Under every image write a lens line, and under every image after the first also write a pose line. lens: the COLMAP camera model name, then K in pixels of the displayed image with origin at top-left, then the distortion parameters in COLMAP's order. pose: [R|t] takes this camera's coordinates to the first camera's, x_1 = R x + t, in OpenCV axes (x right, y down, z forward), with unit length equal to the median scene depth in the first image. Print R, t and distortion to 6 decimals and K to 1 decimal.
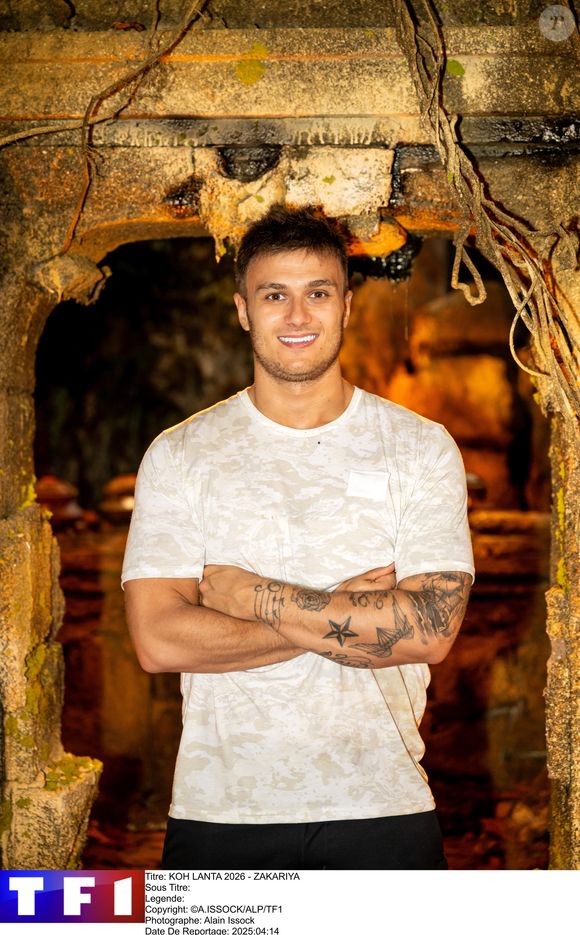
lens RADIAL K [[1756.3, 0, 295.4], [0, 1756.3, 446.4], [0, 0, 1]] dist [-0.005595, 0.000000]
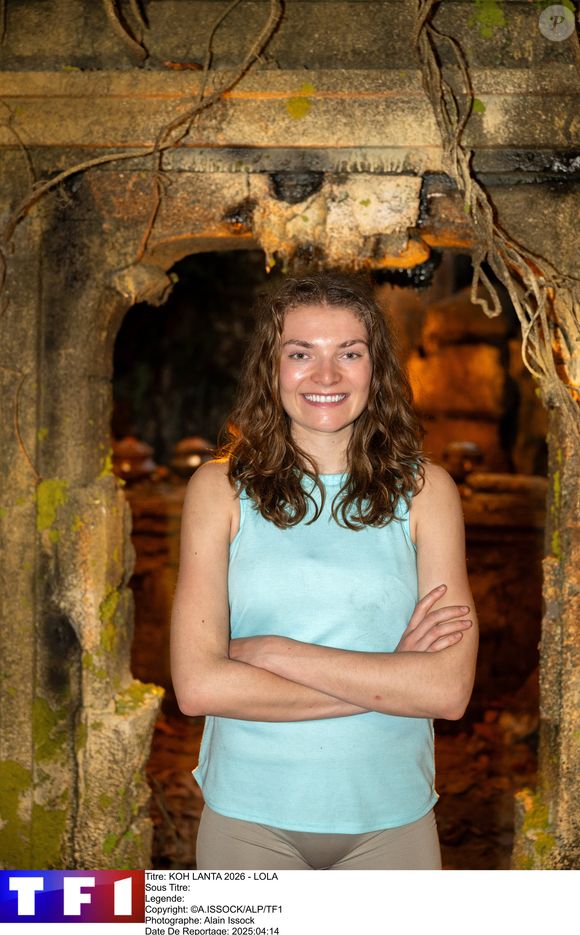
lens RADIAL K [[1349.4, 0, 273.6], [0, 1349.4, 466.9], [0, 0, 1]] dist [0.013404, 0.000000]
pose [[0.998973, 0.020852, -0.040220, -0.001618], [-0.019020, 0.998787, 0.045409, -0.016771], [0.041118, -0.044598, 0.998158, 0.099238]]
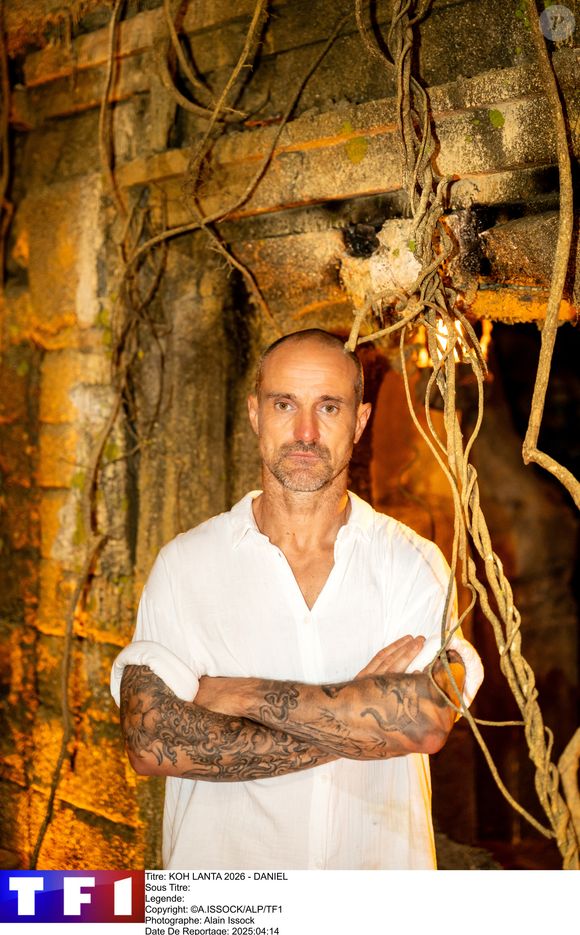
lens RADIAL K [[1756.3, 0, 283.2], [0, 1756.3, 442.7], [0, 0, 1]] dist [-0.005595, 0.000000]
pose [[0.635091, 0.004281, -0.772425, 0.702867], [-0.020543, 0.999725, -0.011351, -0.034744], [0.772164, 0.023077, 0.635004, 0.334246]]
